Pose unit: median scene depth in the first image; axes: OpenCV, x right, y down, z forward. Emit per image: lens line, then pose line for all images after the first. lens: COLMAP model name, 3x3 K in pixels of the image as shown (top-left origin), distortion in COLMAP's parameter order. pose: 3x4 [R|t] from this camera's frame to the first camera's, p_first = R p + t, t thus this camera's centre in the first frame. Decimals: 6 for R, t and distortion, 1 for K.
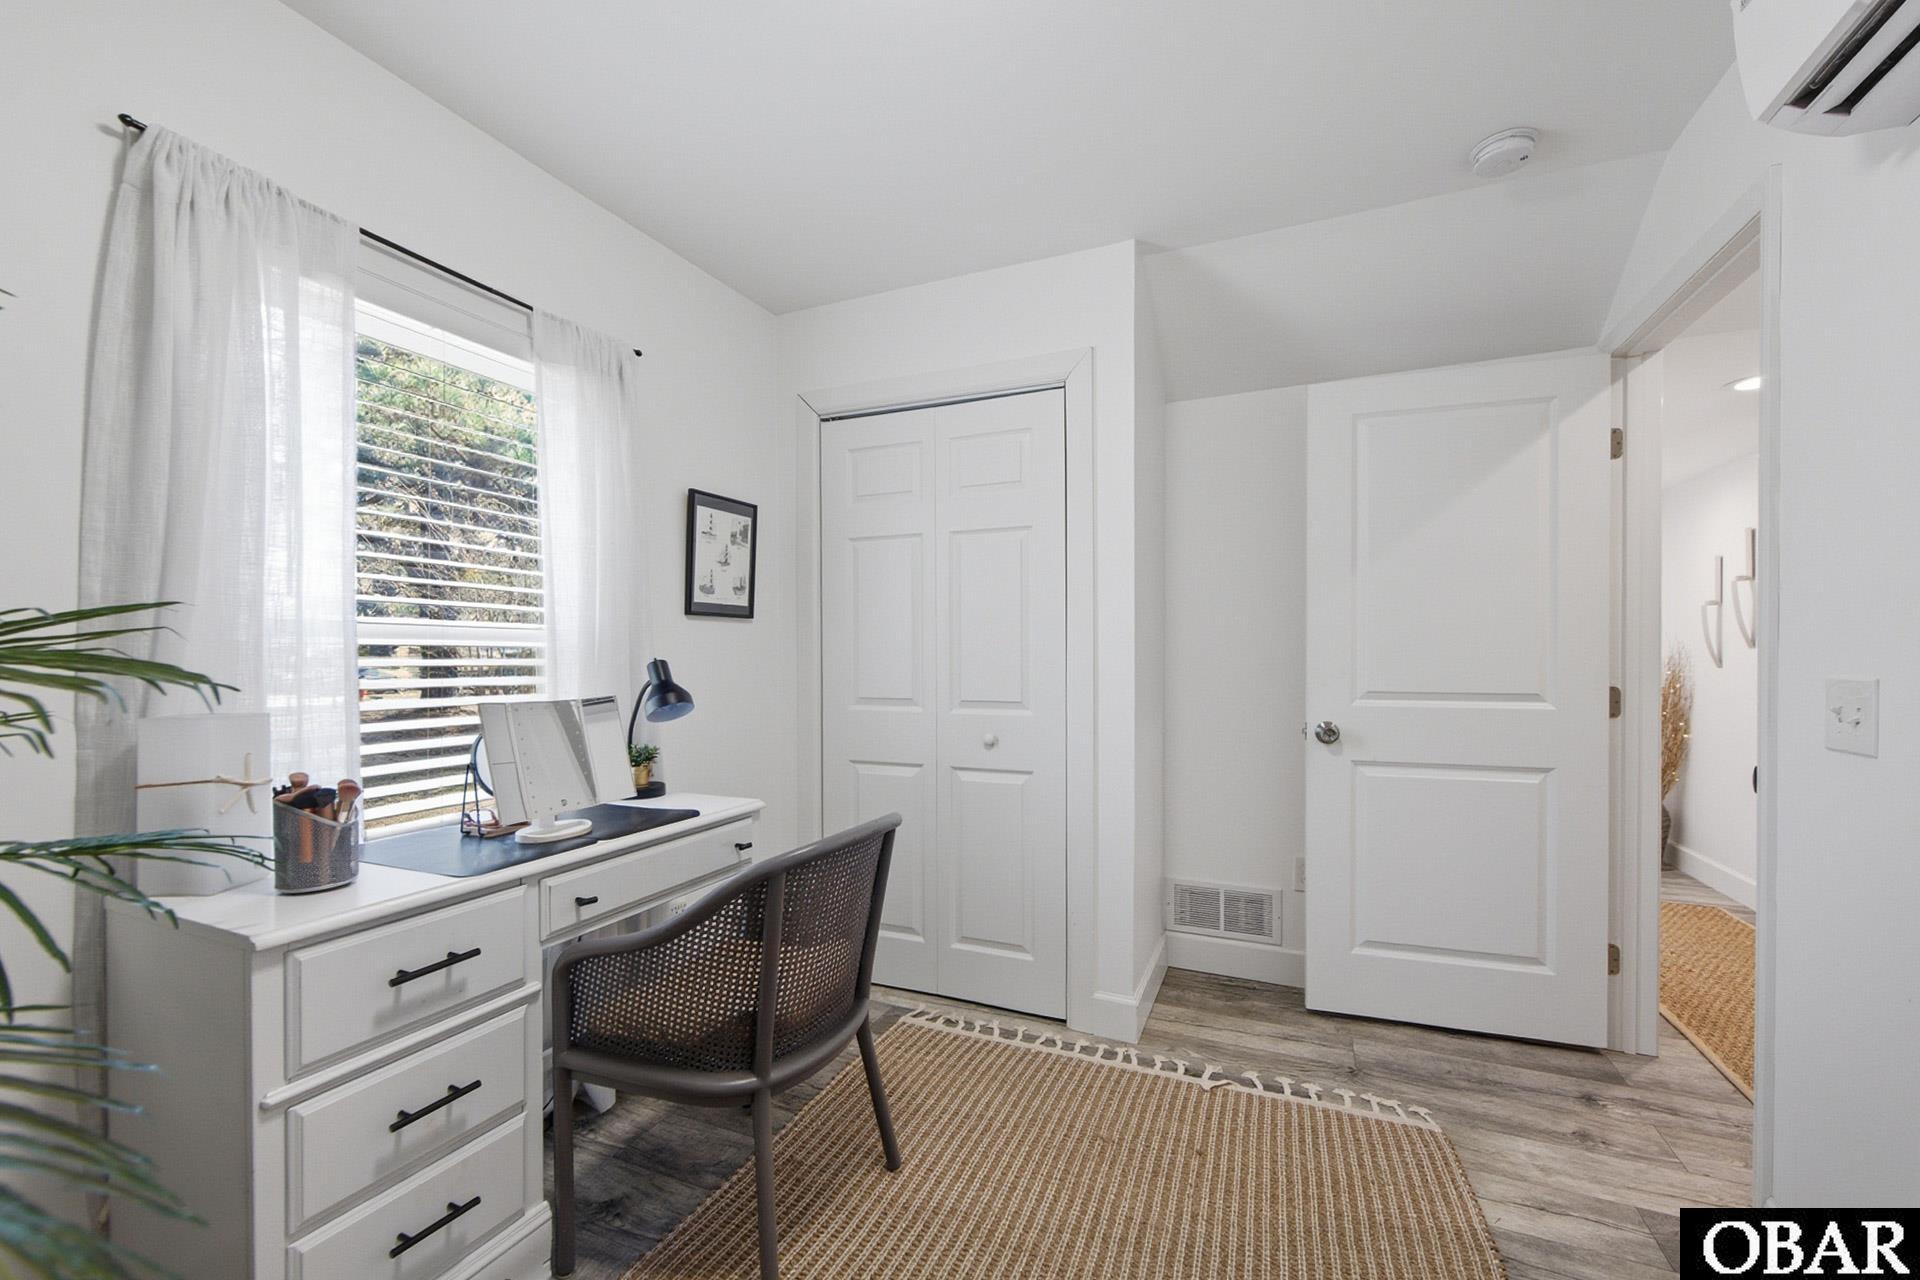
lens RADIAL K [[764.1, 0, 956.2], [0, 764.1, 656.9], [0, 0, 1]] dist [0.000830, -0.000252]
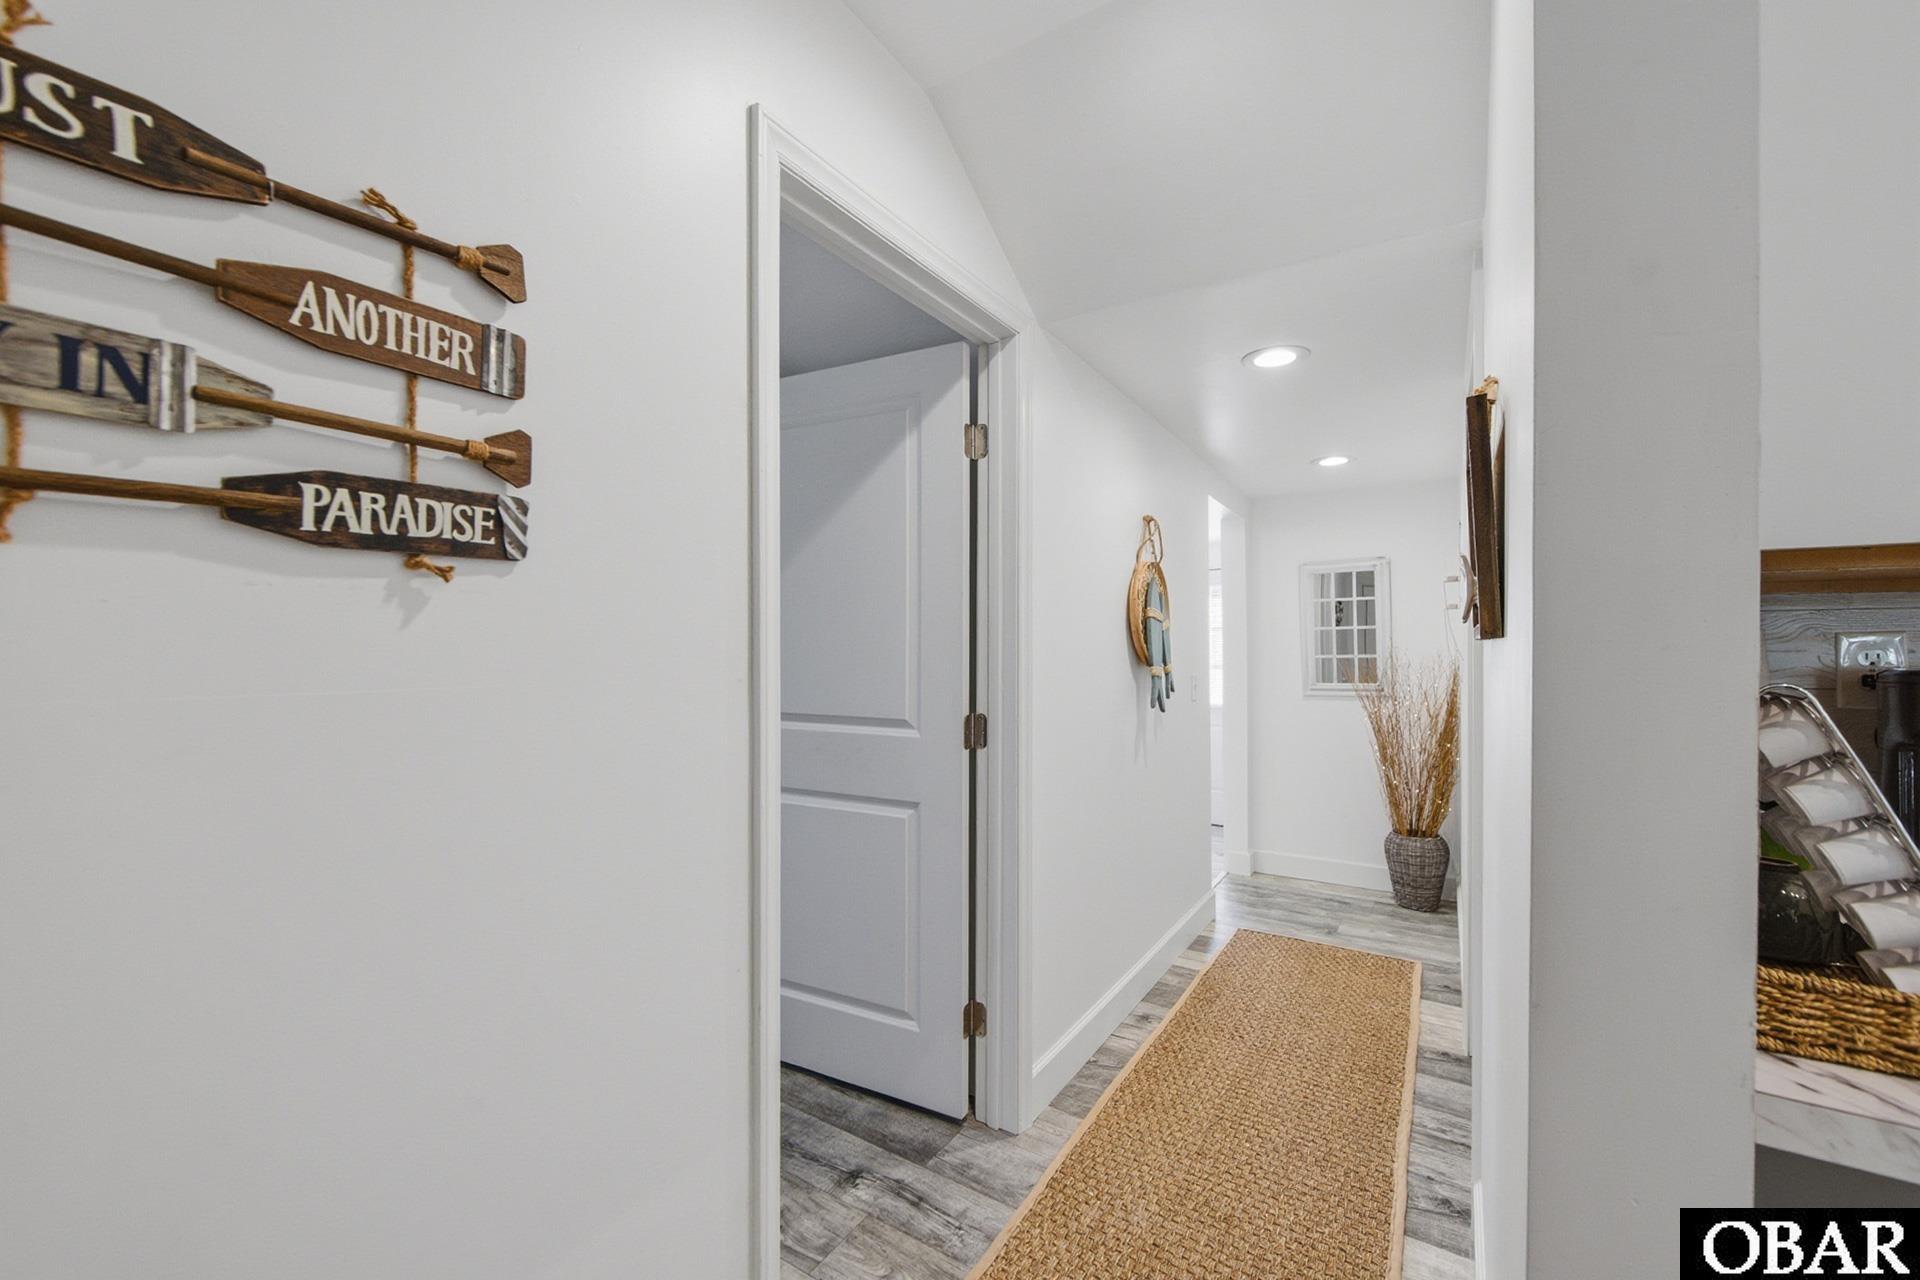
lens RADIAL K [[764.1, 0, 964.1], [0, 764.1, 633.2], [0, 0, 1]] dist [0.000830, -0.000252]
pose [[0.988091, 0.002376, -0.153851, 0.985529], [-0.003308, 0.999978, -0.005803, -0.051157], [0.153834, 0.006243, 0.988077, 0.112818]]
